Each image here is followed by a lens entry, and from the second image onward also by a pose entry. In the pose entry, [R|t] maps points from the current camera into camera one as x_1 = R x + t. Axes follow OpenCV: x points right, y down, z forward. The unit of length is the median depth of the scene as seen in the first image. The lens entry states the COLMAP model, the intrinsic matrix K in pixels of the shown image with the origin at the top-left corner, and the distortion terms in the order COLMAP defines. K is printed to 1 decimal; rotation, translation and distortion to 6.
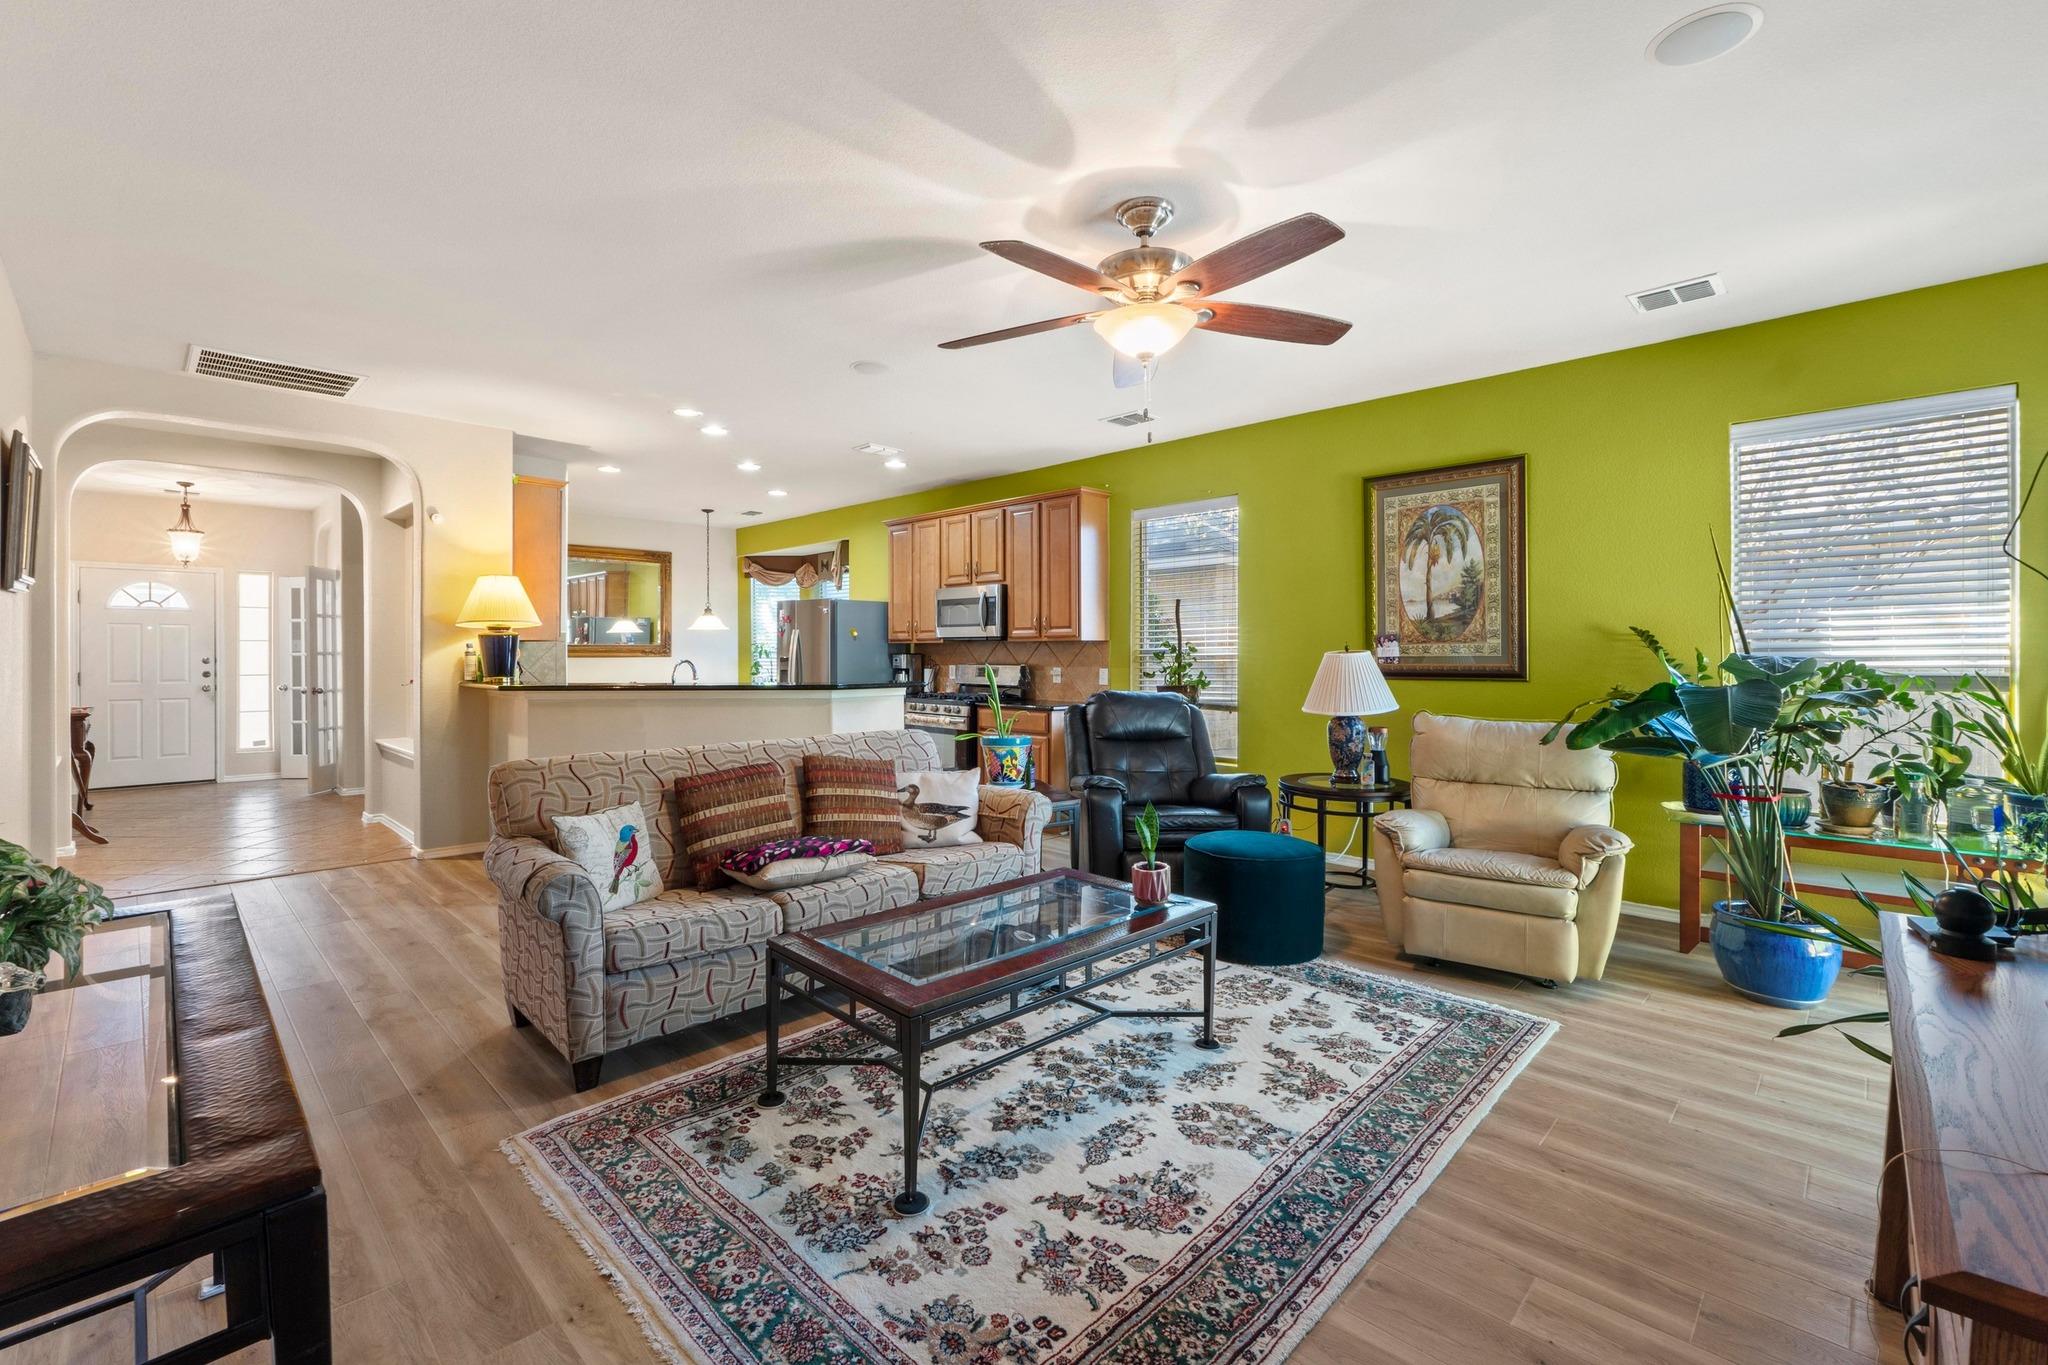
lens RADIAL K [[882.6, 0, 1020.8], [0, 882.6, 656.3], [0, 0, 1]] dist [-0.003339, -0.000531]
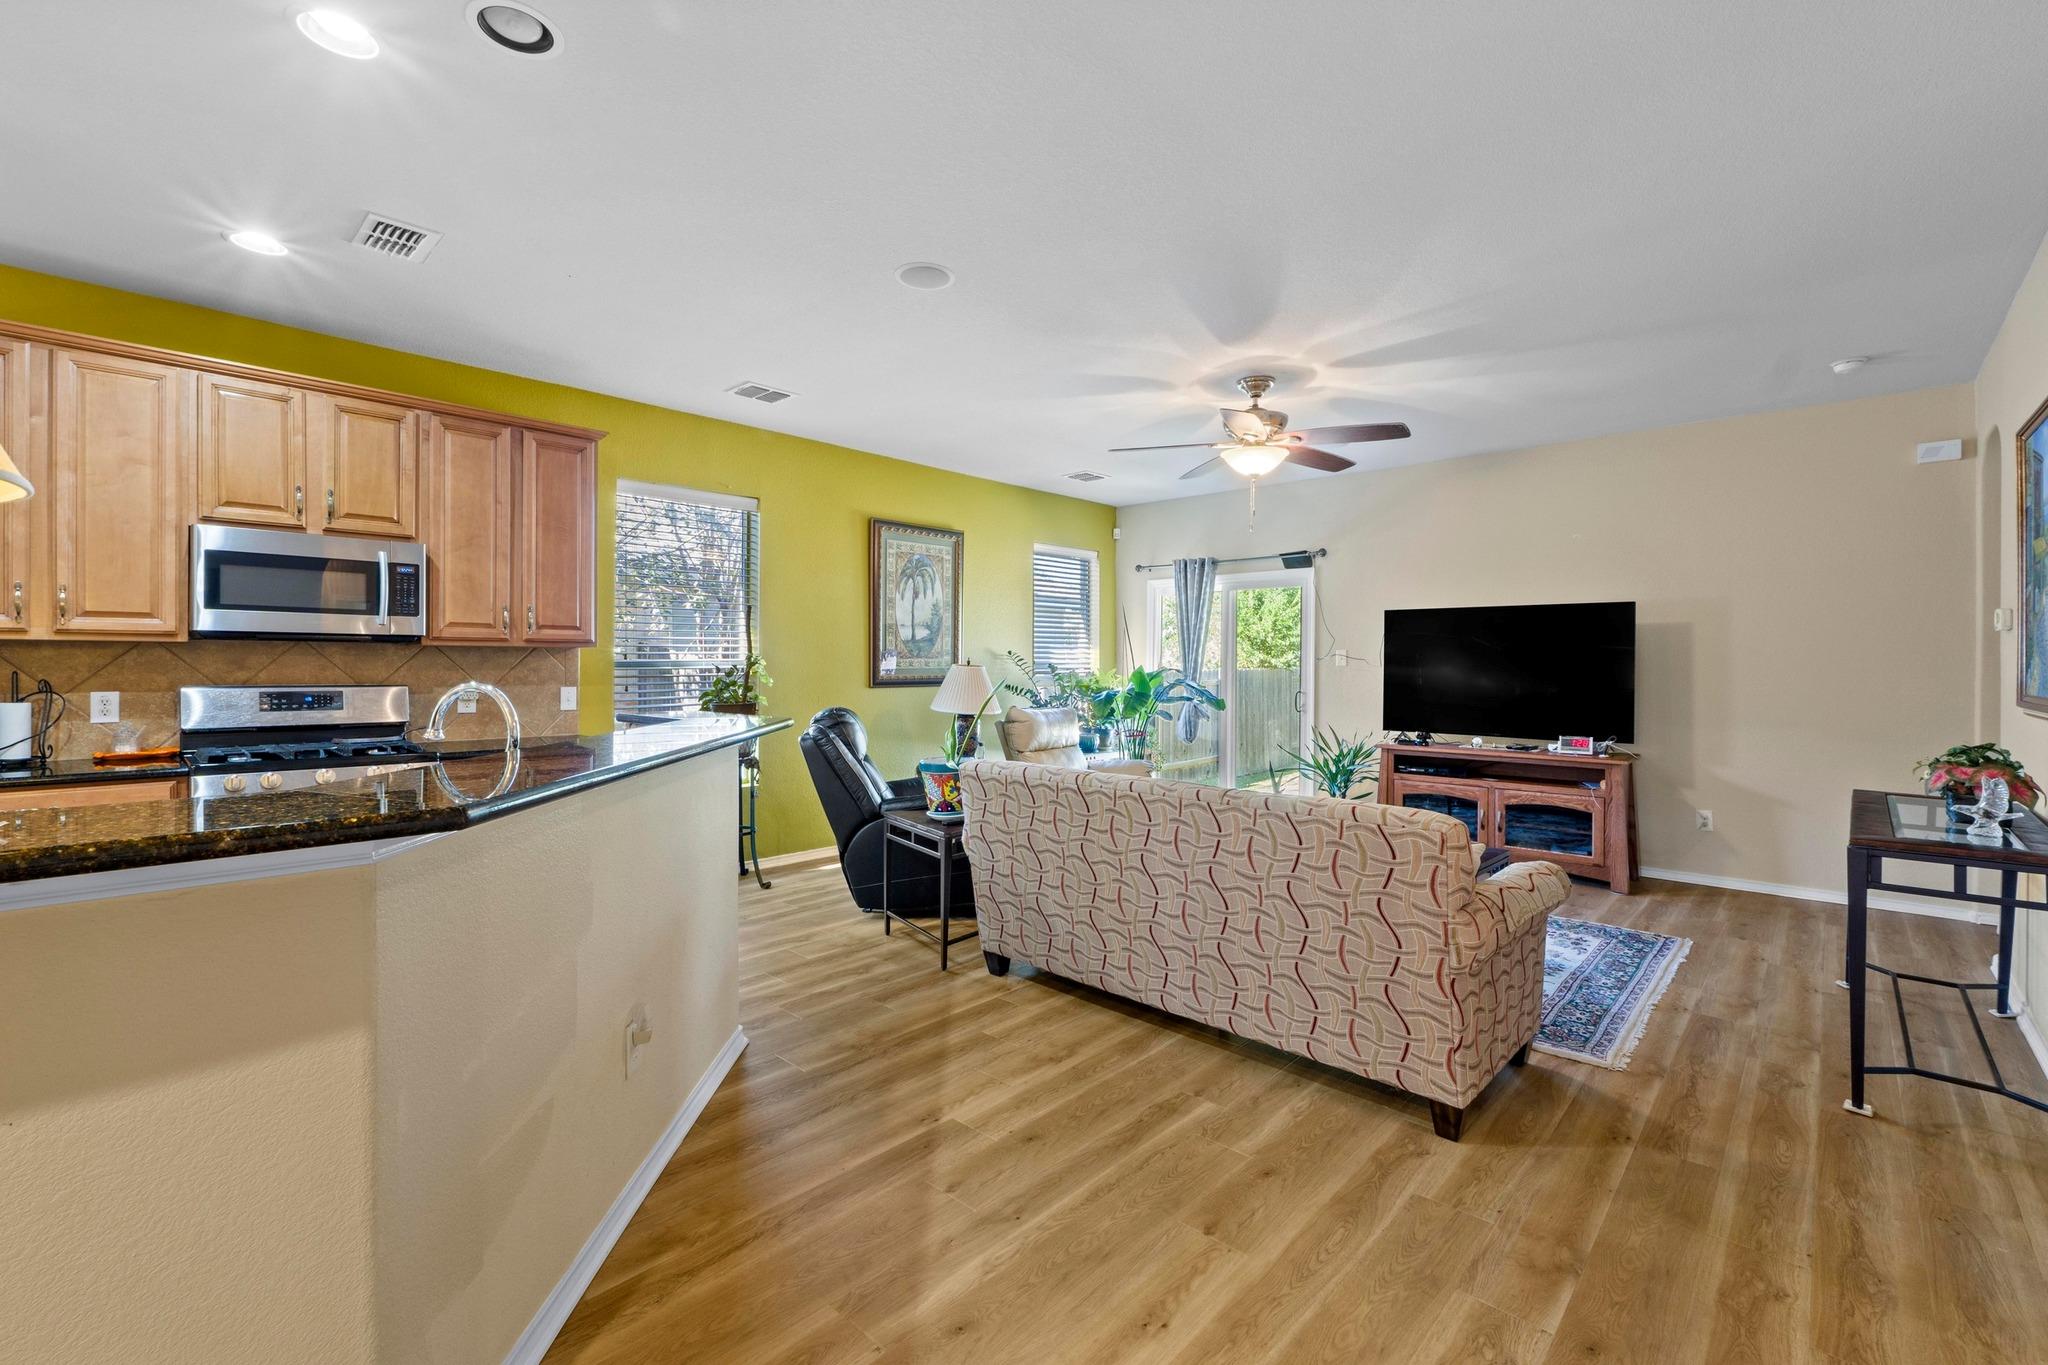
lens RADIAL K [[876.0, 0, 1027.0], [0, 876.0, 663.3], [0, 0, 1]] dist [-0.007766, -0.000093]
pose [[-0.028789, 0.003083, 0.999581, -0.823754], [0.000966, 0.999995, -0.003057, -0.003490], [-0.999585, 0.000878, -0.028792, 0.862256]]
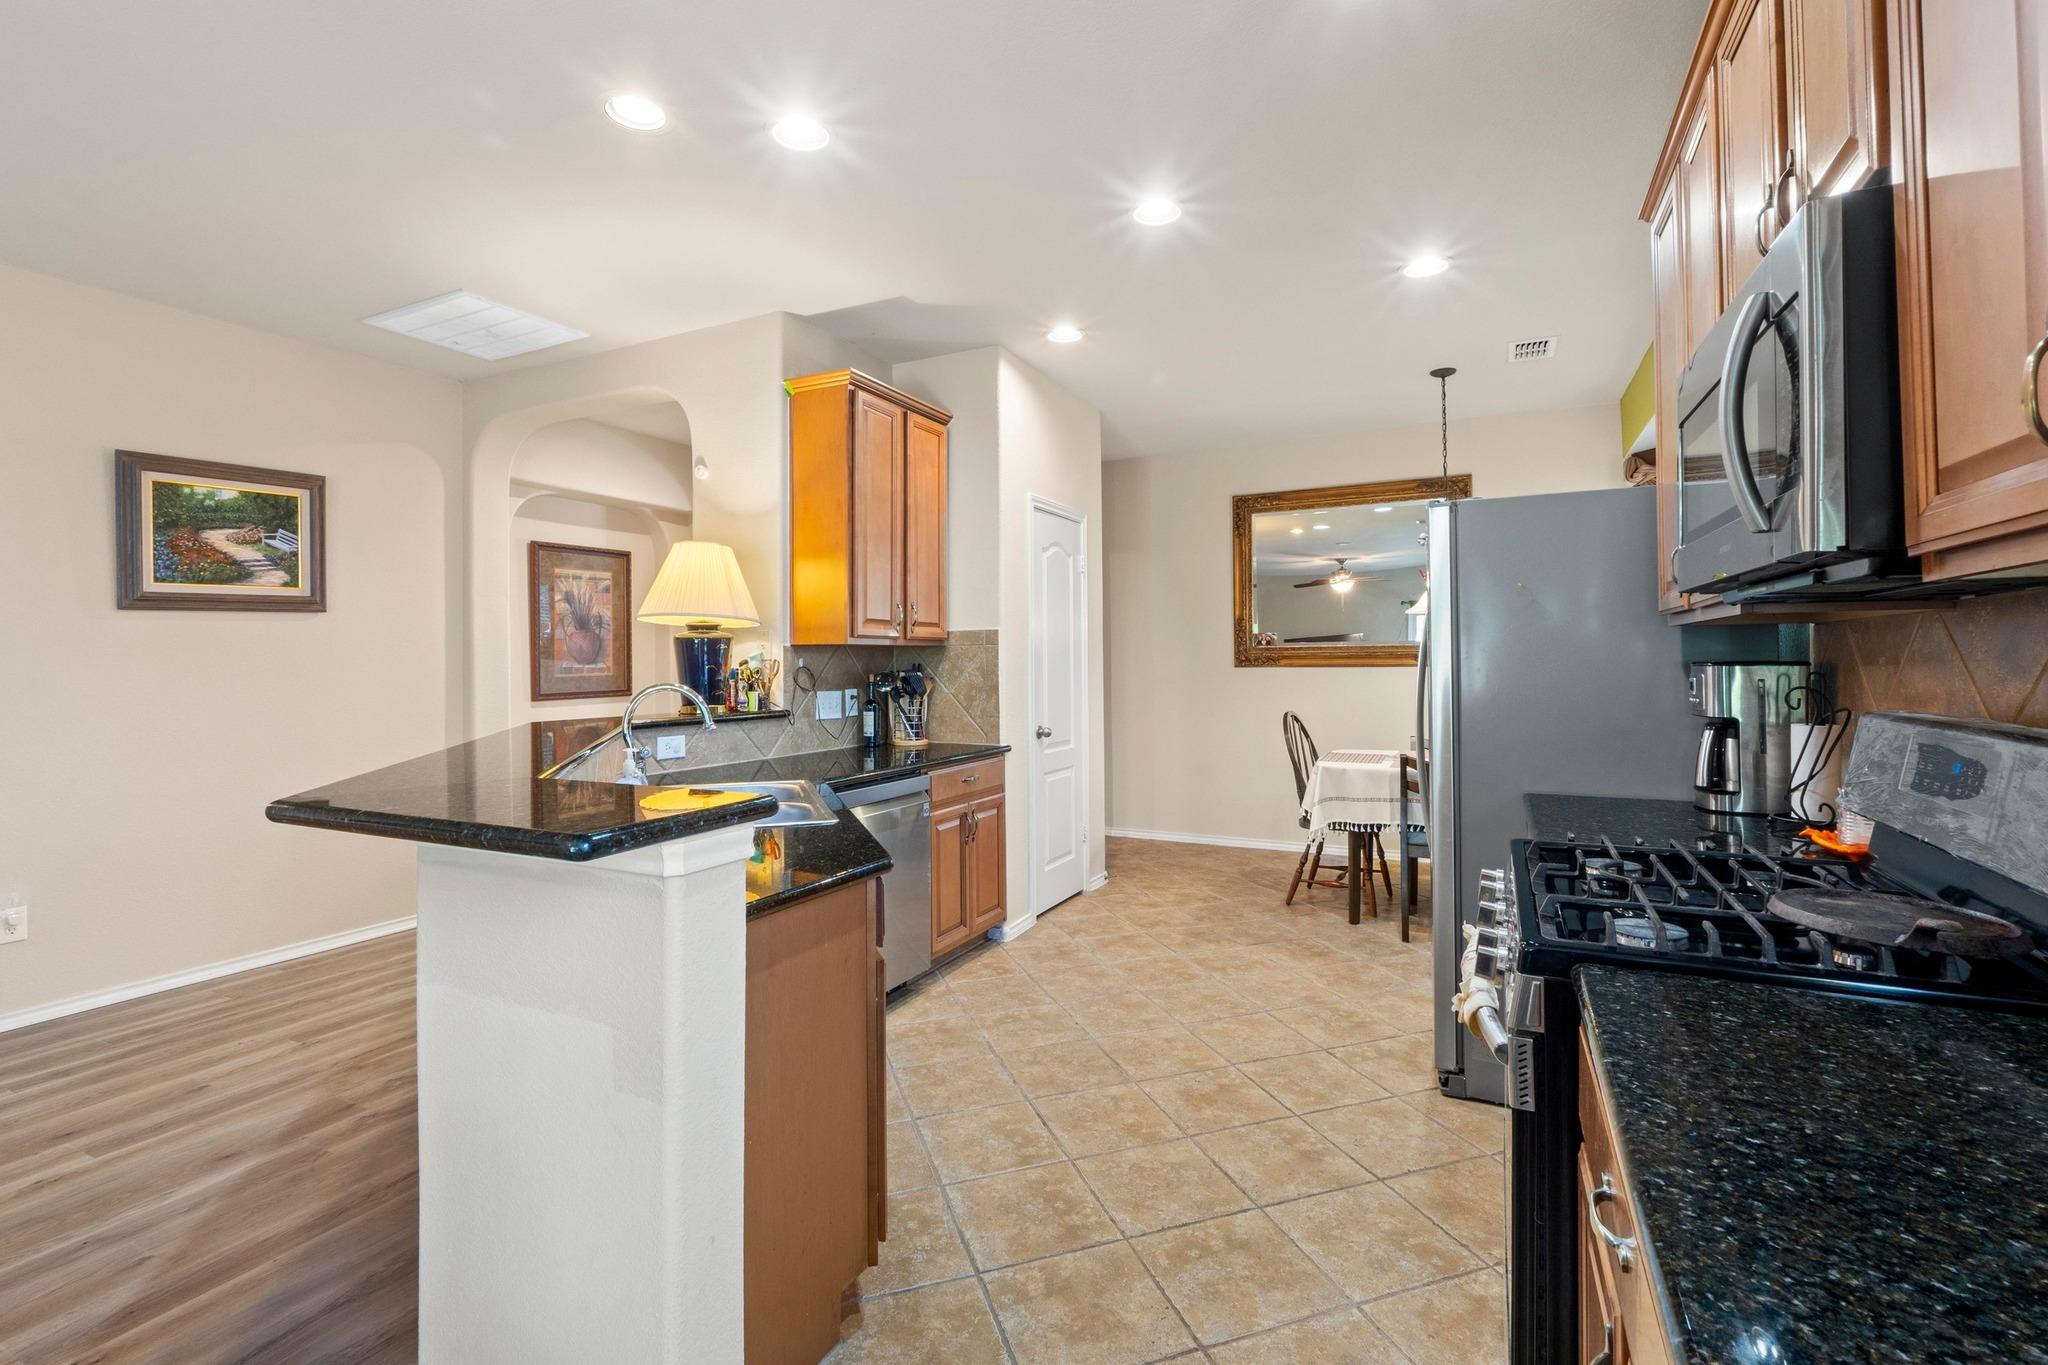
lens RADIAL K [[910.9, 0, 1027.5], [0, 910.9, 653.5], [0, 0, 1]] dist [-0.007729, 0.000083]
pose [[0.306342, -0.010736, -0.951861, 0.106615], [0.005305, 0.999940, -0.009571, -0.006411], [0.951907, -0.002117, 0.306381, 1.136780]]
